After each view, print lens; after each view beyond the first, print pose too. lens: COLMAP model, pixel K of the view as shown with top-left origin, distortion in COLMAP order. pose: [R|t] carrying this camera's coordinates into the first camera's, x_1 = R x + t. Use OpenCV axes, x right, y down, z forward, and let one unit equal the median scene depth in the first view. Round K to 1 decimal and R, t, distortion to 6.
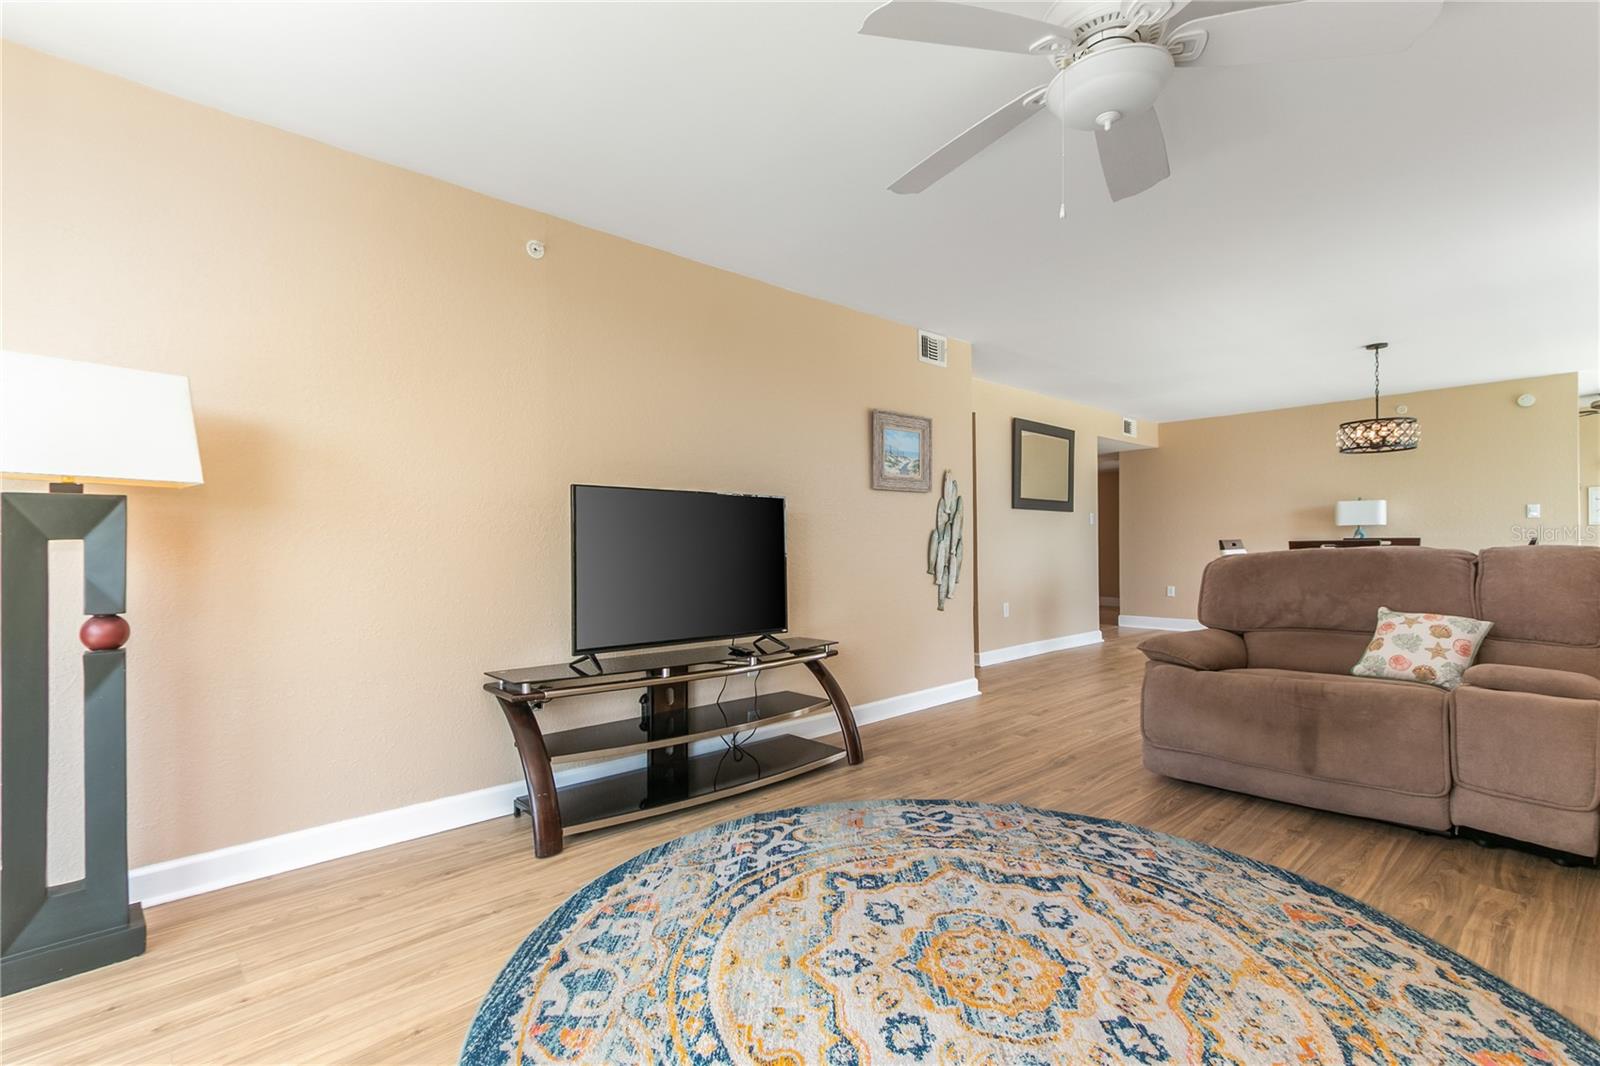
lens RADIAL K [[729.5, 0, 768.4], [0, 729.5, 544.8], [0, 0, 1]] dist [0.024393, -0.002091]
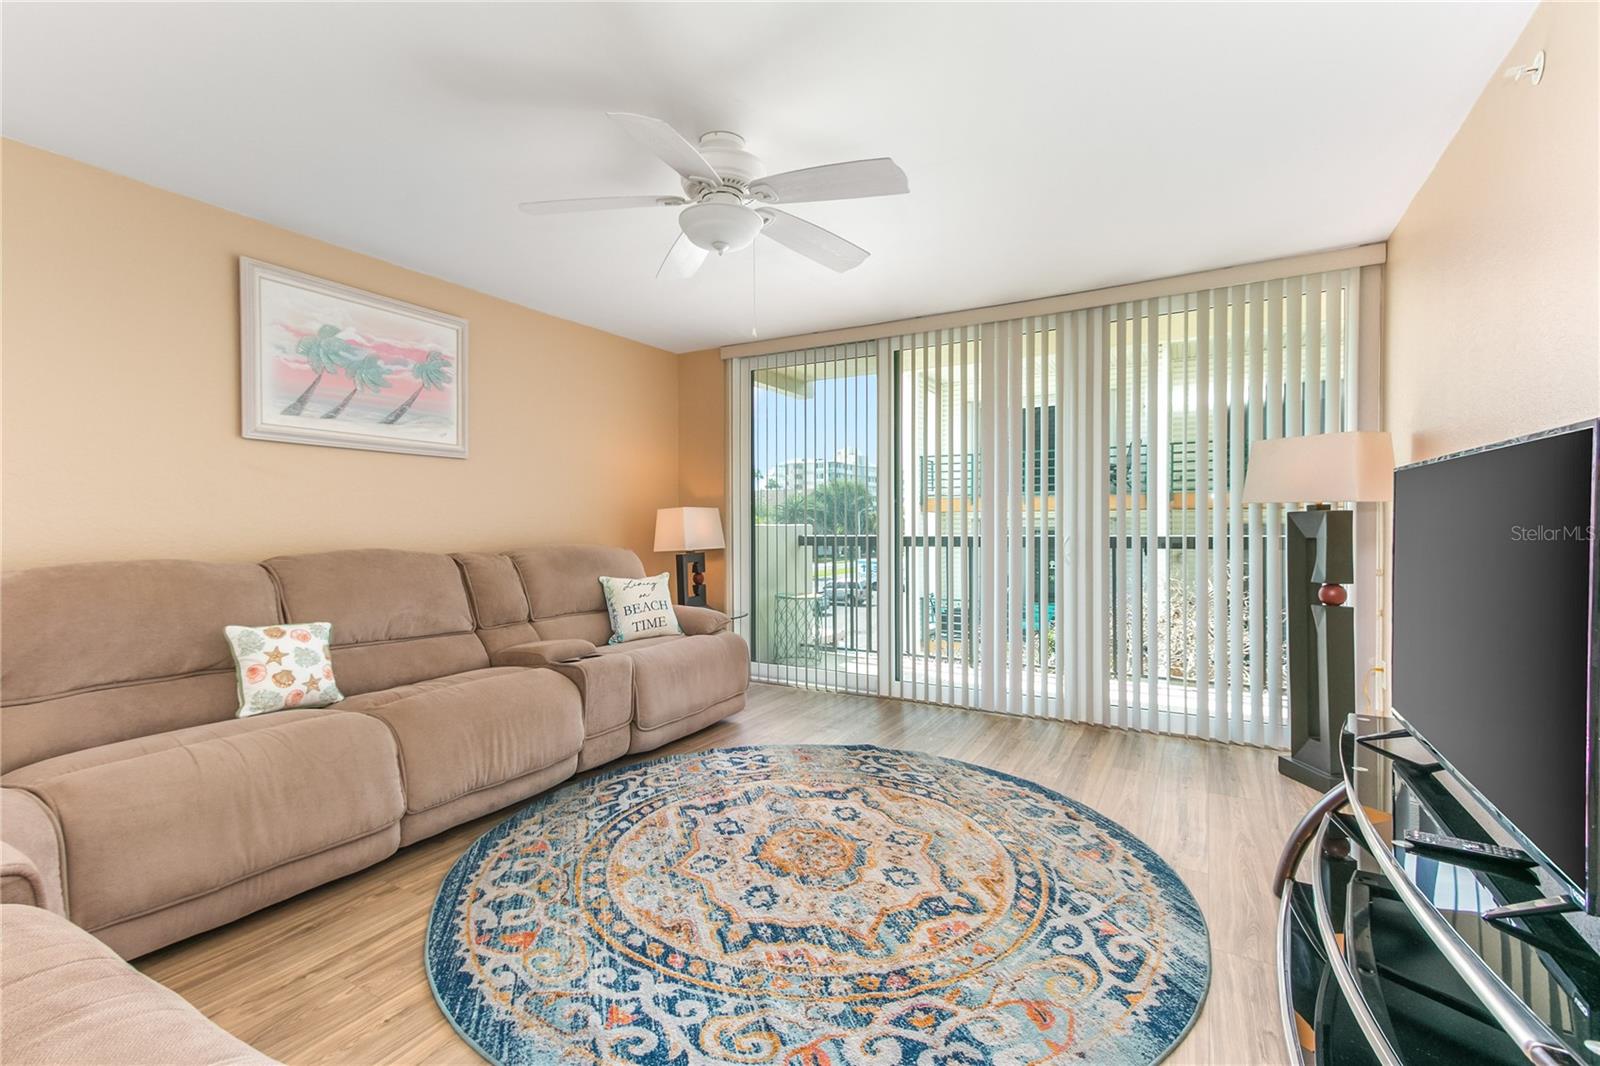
lens RADIAL K [[729.5, 0, 754.5], [0, 729.5, 513.2], [0, 0, 1]] dist [0.024393, -0.002091]
pose [[-0.958802, 0.010245, -0.283890, 0.642912], [0.013799, 0.999849, -0.010522, -0.050657], [0.283739, -0.014006, -0.958799, 1.886362]]
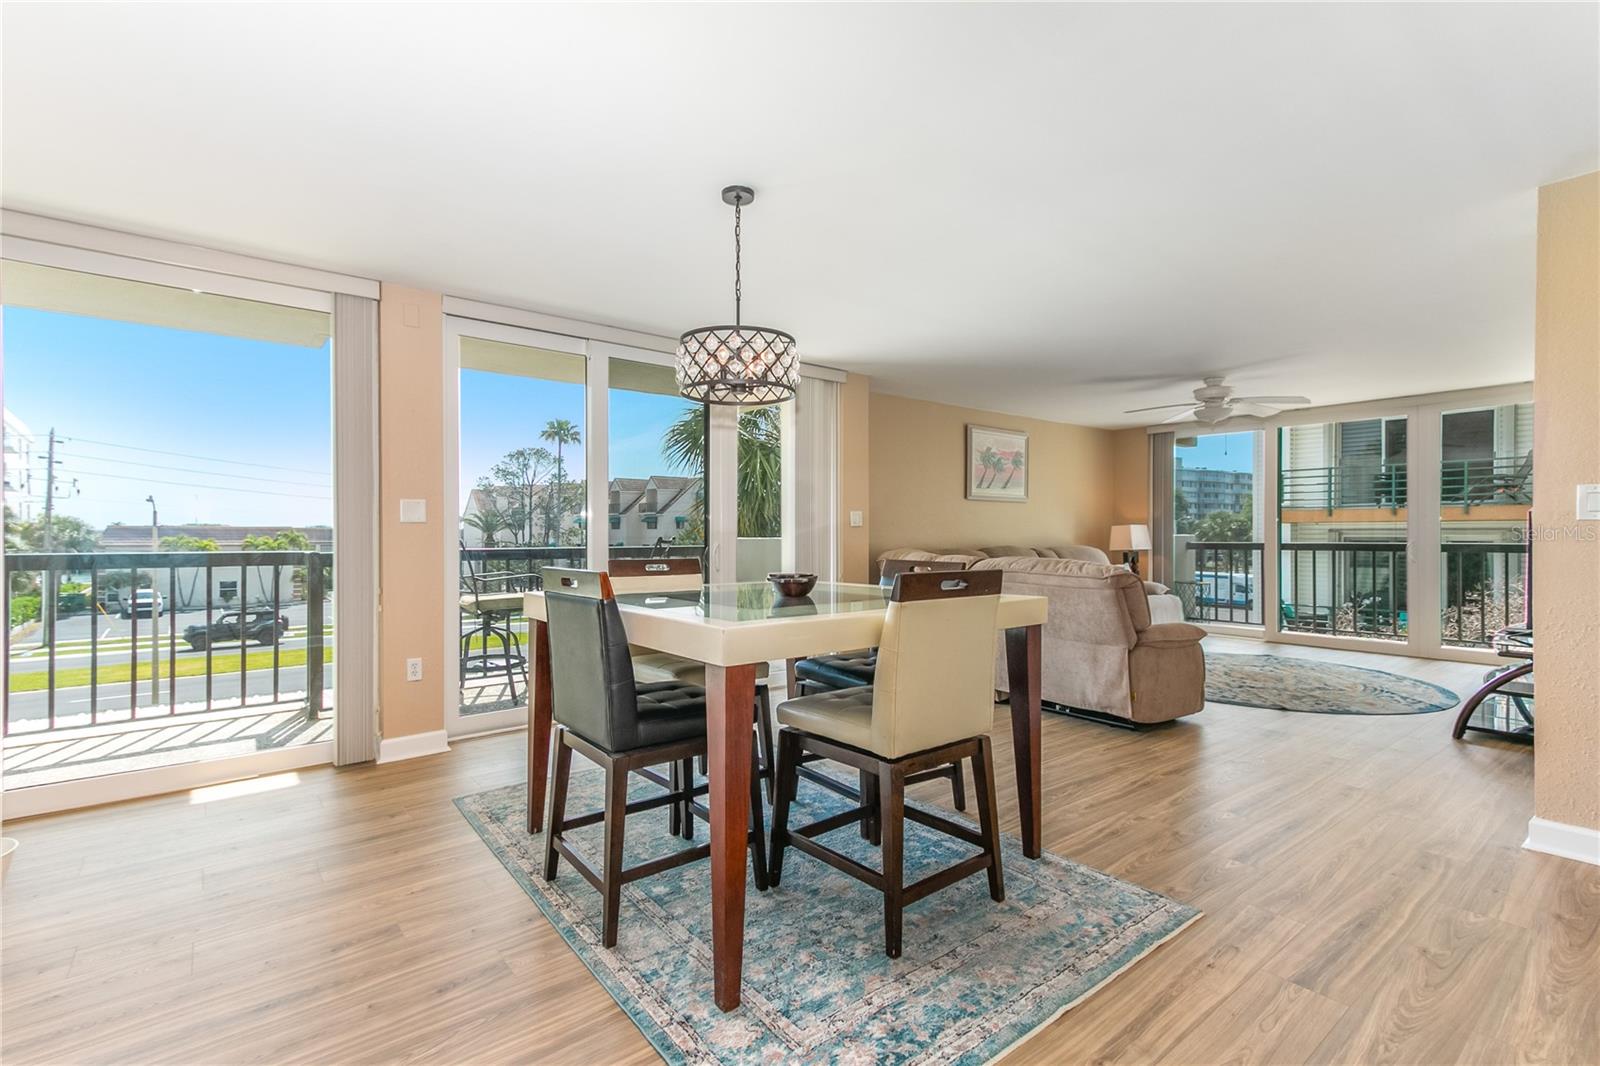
lens RADIAL K [[729.5, 0, 761.3], [0, 729.5, 528.8], [0, 0, 1]] dist [0.024393, -0.002091]
pose [[-0.997259, 0.011097, 0.073151, 1.784494], [0.010703, 0.999926, -0.005785, -0.074180], [-0.073209, -0.004987, -0.997304, 3.560894]]
